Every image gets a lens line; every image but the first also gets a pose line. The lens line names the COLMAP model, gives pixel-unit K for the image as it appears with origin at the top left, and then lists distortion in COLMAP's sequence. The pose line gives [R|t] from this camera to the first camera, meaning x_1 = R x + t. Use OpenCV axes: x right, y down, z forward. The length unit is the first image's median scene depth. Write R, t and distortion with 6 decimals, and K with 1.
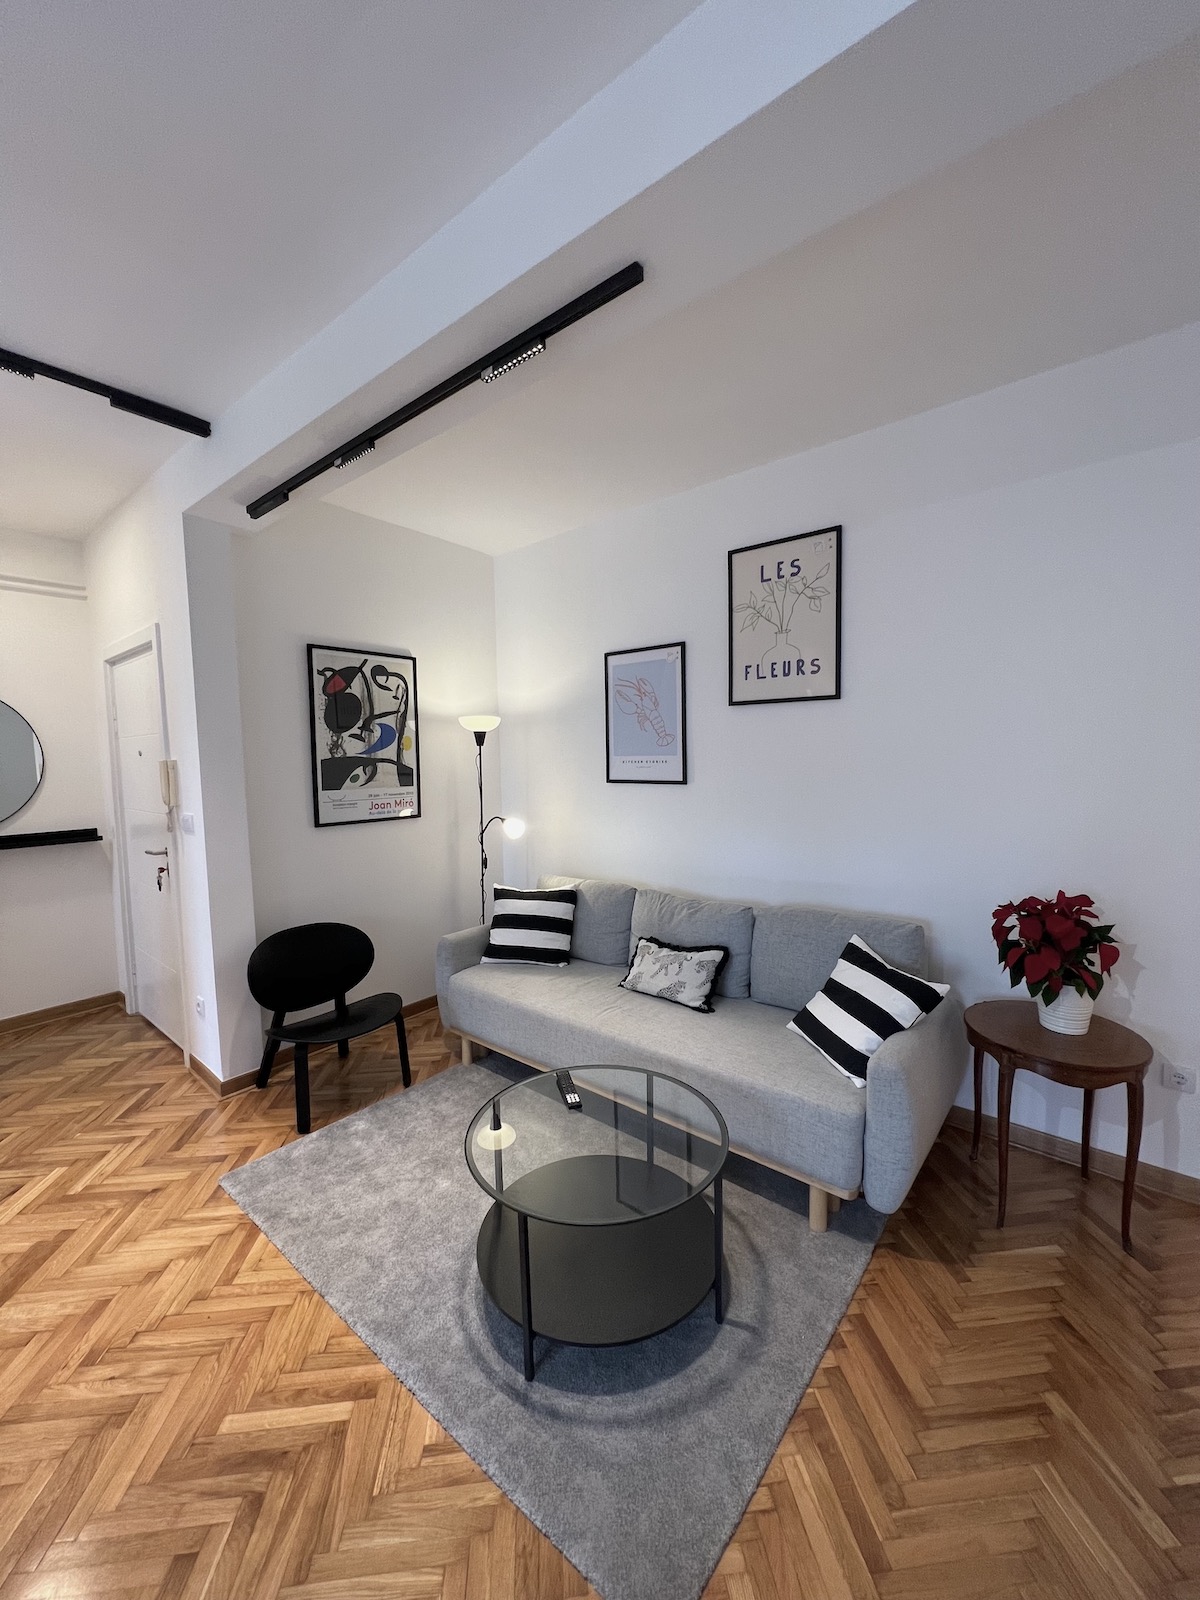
lens RADIAL K [[635.6, 0, 596.5], [0, 635.6, 800.1], [0, 0, 1]] dist [-0.002498, -0.000356]
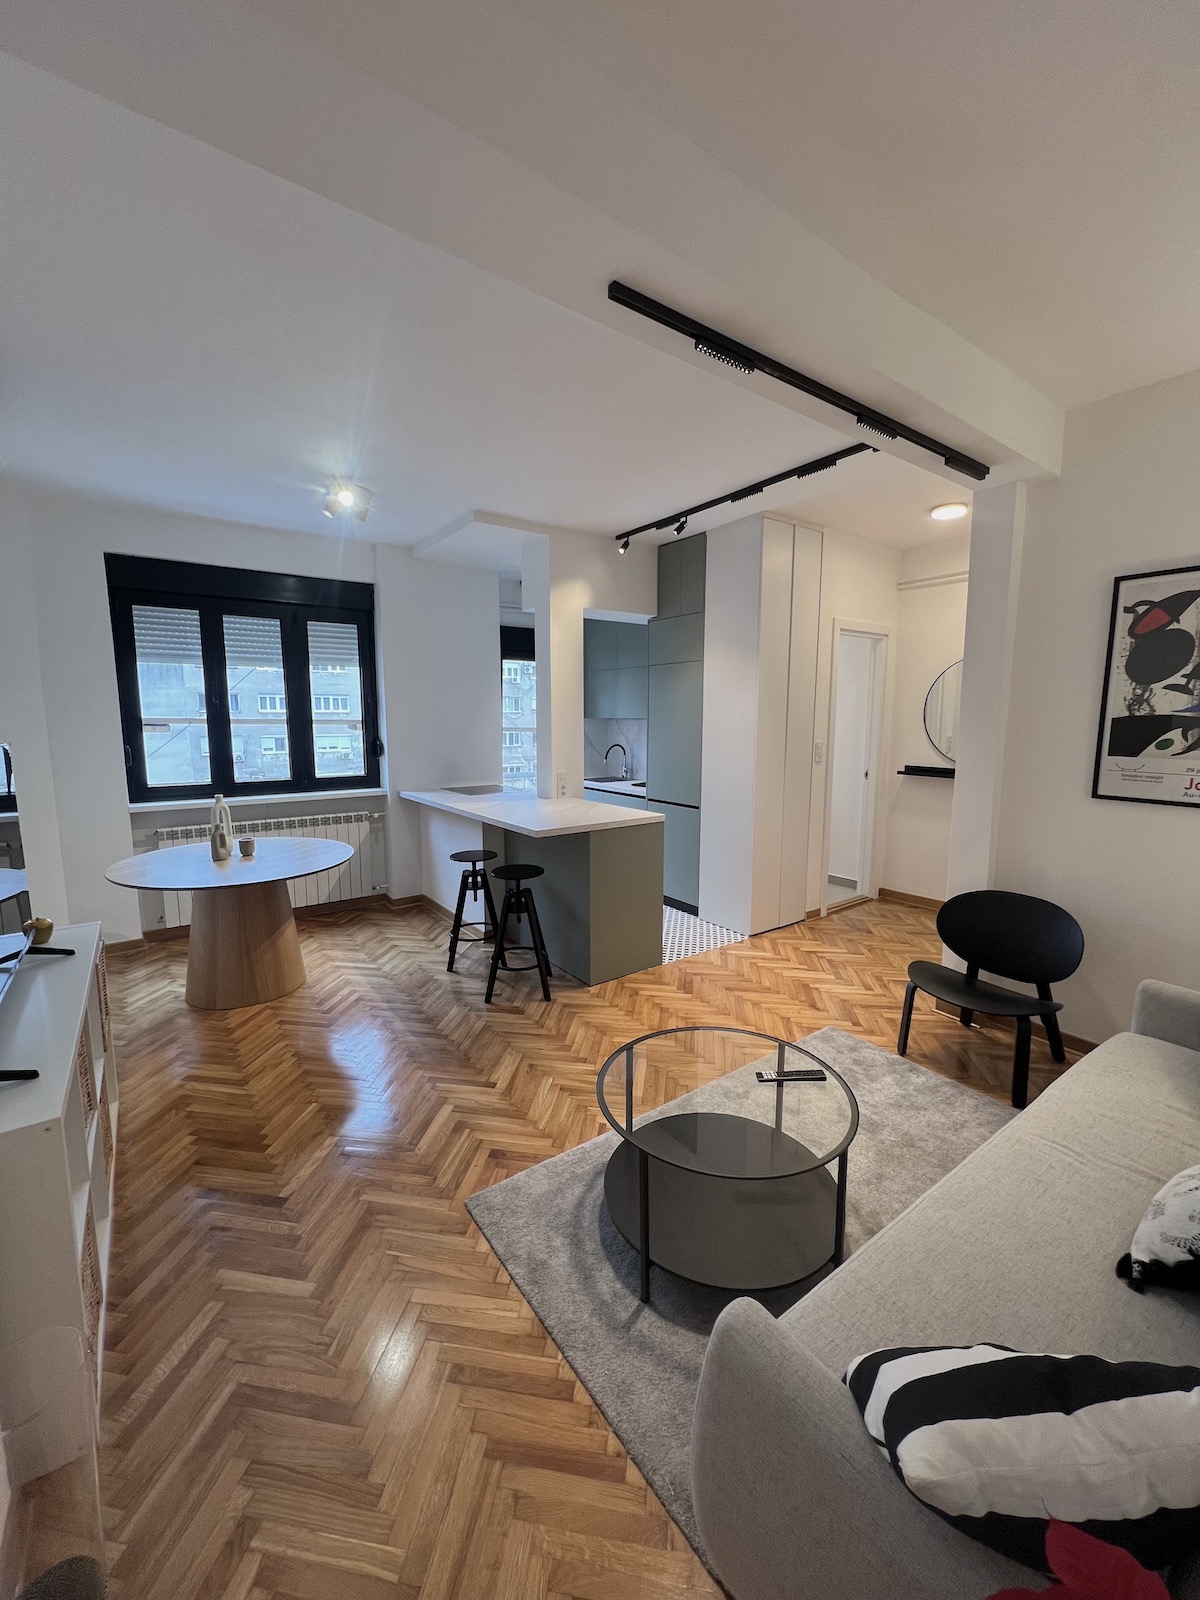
lens RADIAL K [[635.6, 0, 596.5], [0, 635.6, 800.1], [0, 0, 1]] dist [-0.002498, -0.000356]
pose [[-0.251095, 0.148638, -0.956482, 0.514088], [-0.064521, 0.983372, 0.169754, -0.052968], [0.965810, 0.104338, -0.237329, 0.533525]]
